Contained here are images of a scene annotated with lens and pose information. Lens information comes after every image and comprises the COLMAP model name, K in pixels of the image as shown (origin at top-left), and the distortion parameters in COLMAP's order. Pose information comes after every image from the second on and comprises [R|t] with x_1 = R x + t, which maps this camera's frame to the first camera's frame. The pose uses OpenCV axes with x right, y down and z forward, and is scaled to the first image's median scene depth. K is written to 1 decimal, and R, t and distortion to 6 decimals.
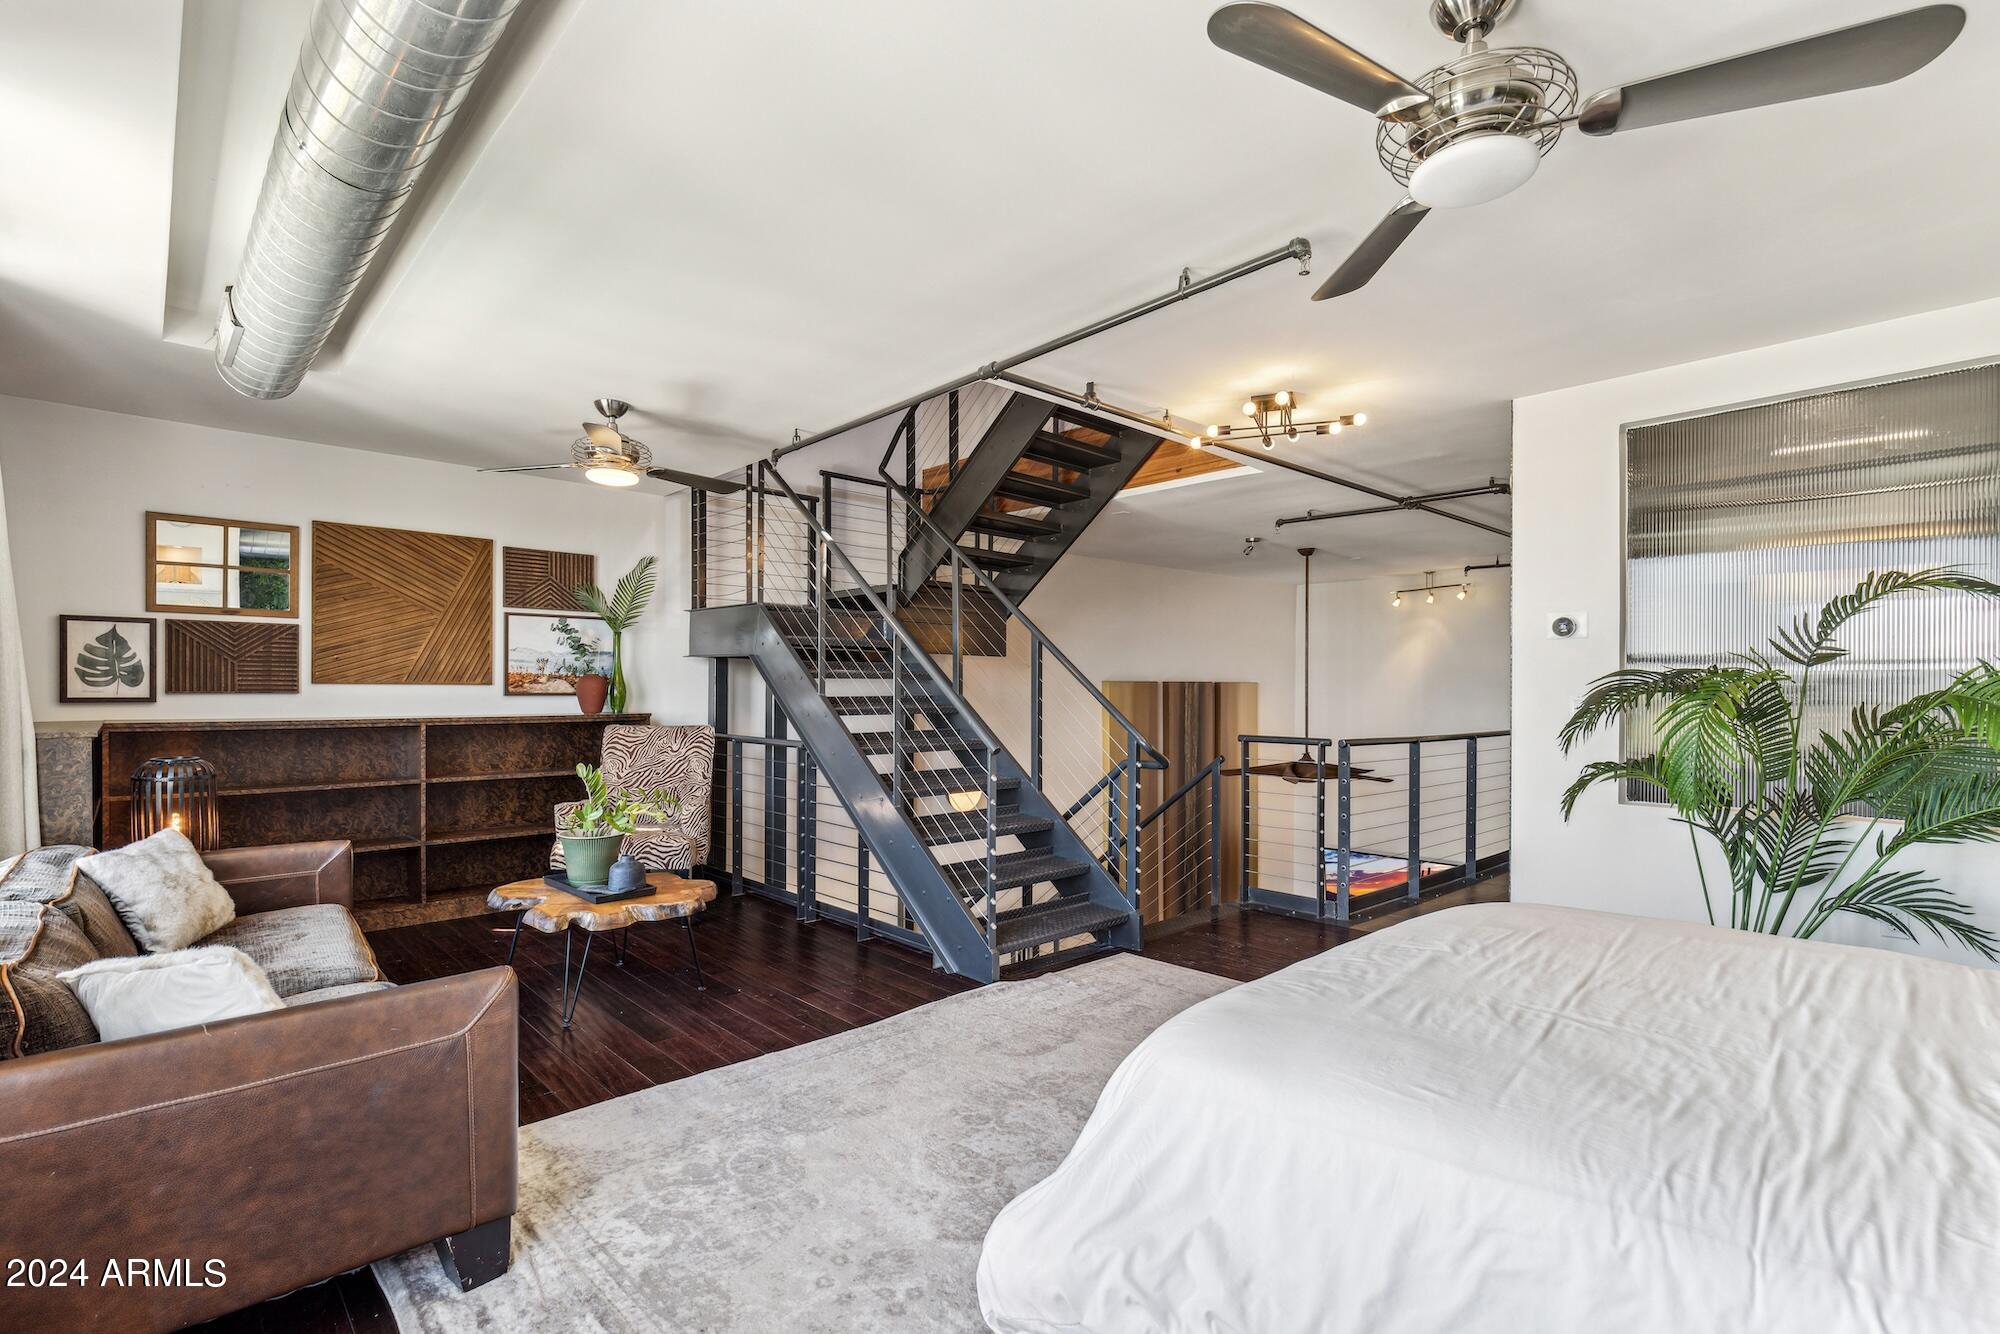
lens RADIAL K [[914.2, 0, 1001.0], [0, 914.2, 682.5], [0, 0, 1]] dist [0.009968, -0.000225]
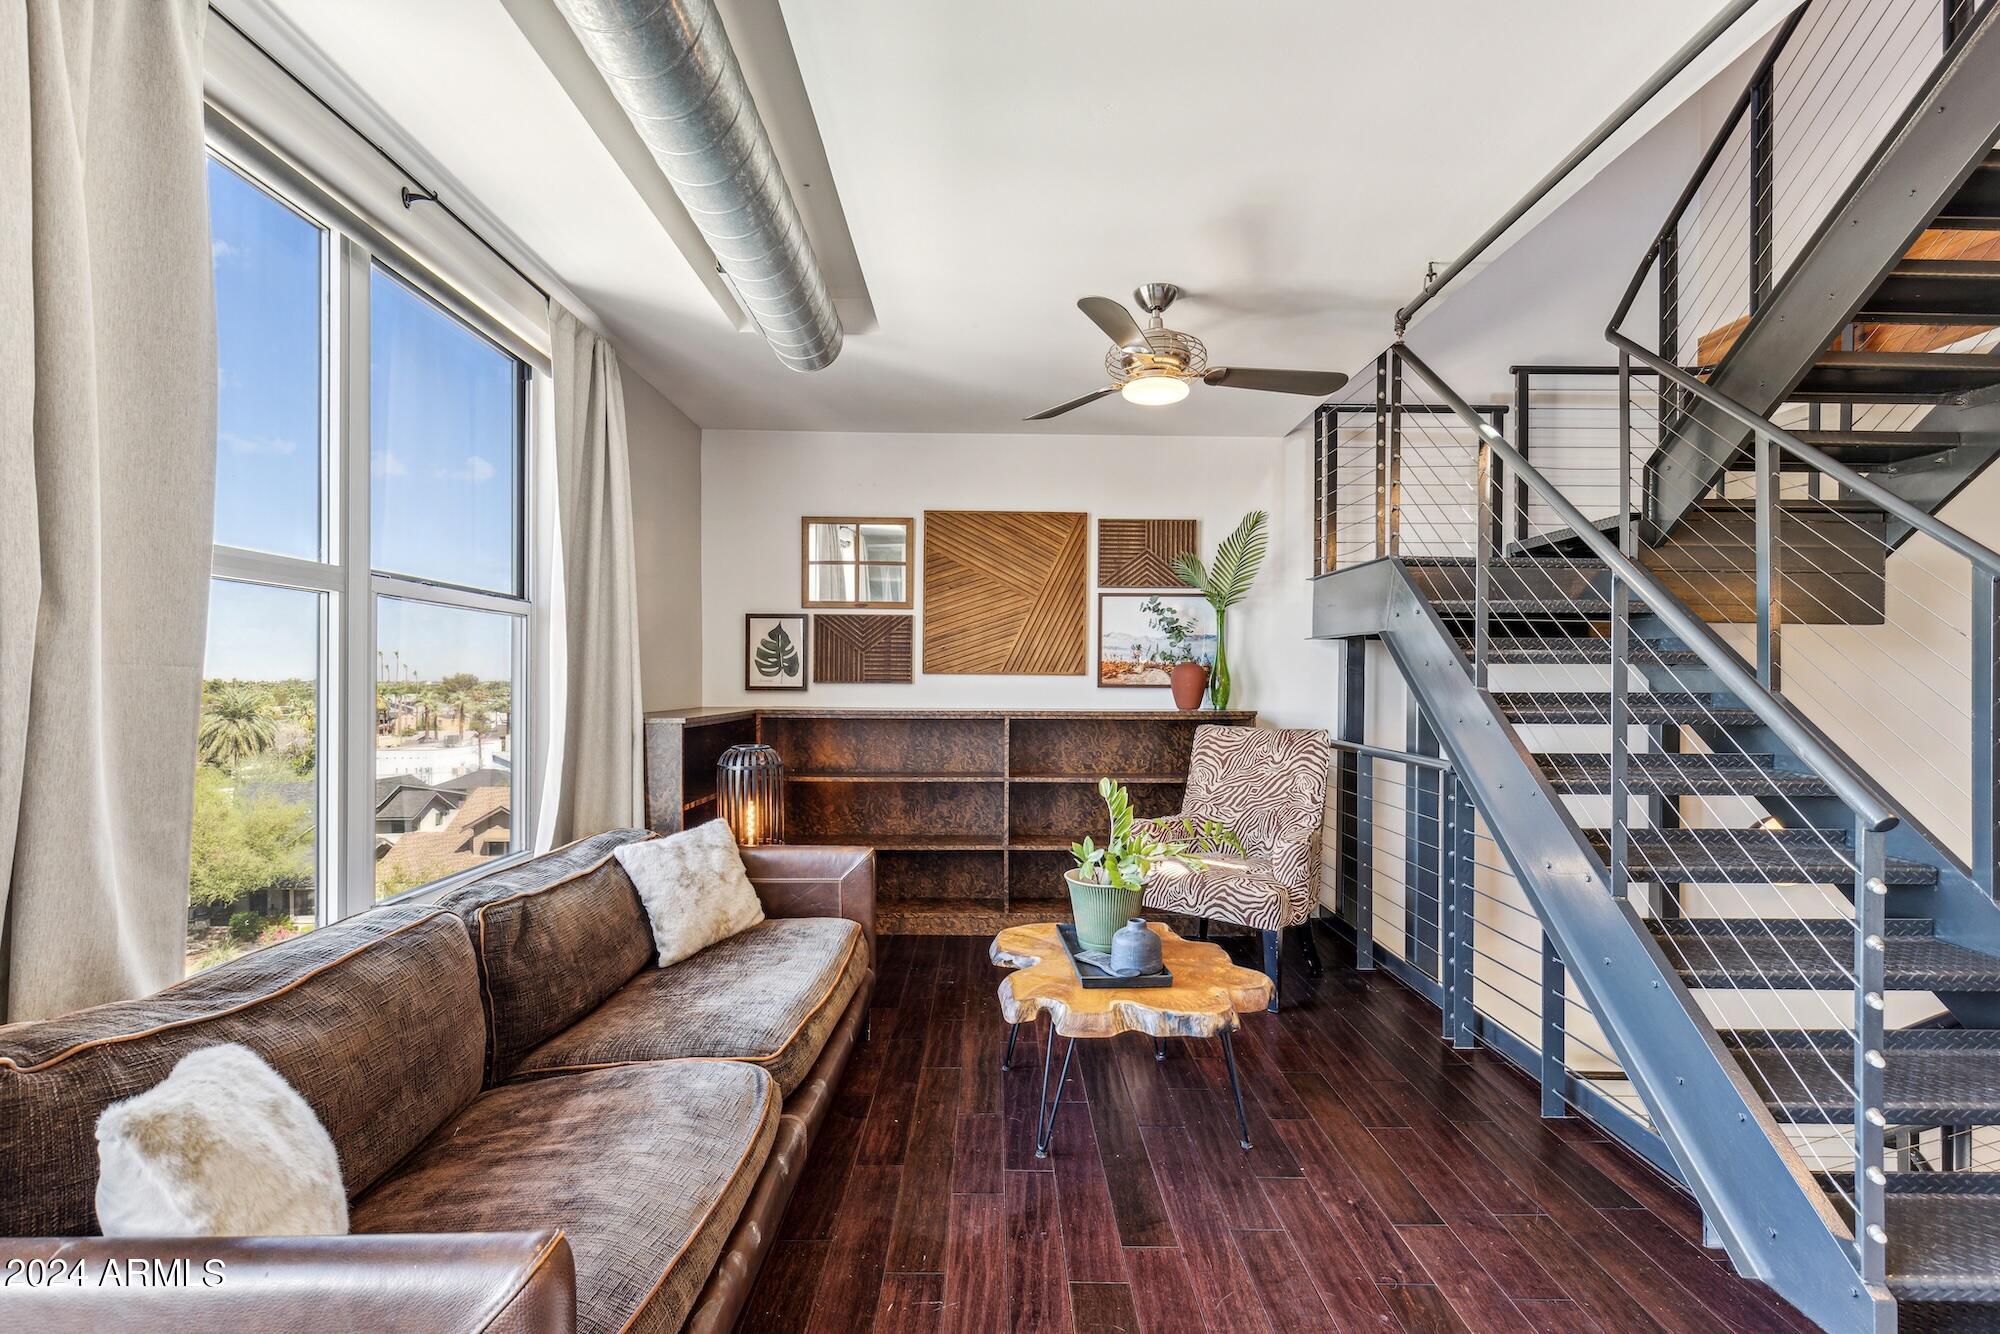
lens RADIAL K [[914.2, 0, 1004.9], [0, 914.2, 678.8], [0, 0, 1]] dist [0.009968, -0.000225]
pose [[0.736481, 0.000447, -0.676458, -0.012524], [0.000960, 0.999998, 0.001706, 0.004798], [0.676458, -0.001906, 0.736479, 0.315908]]
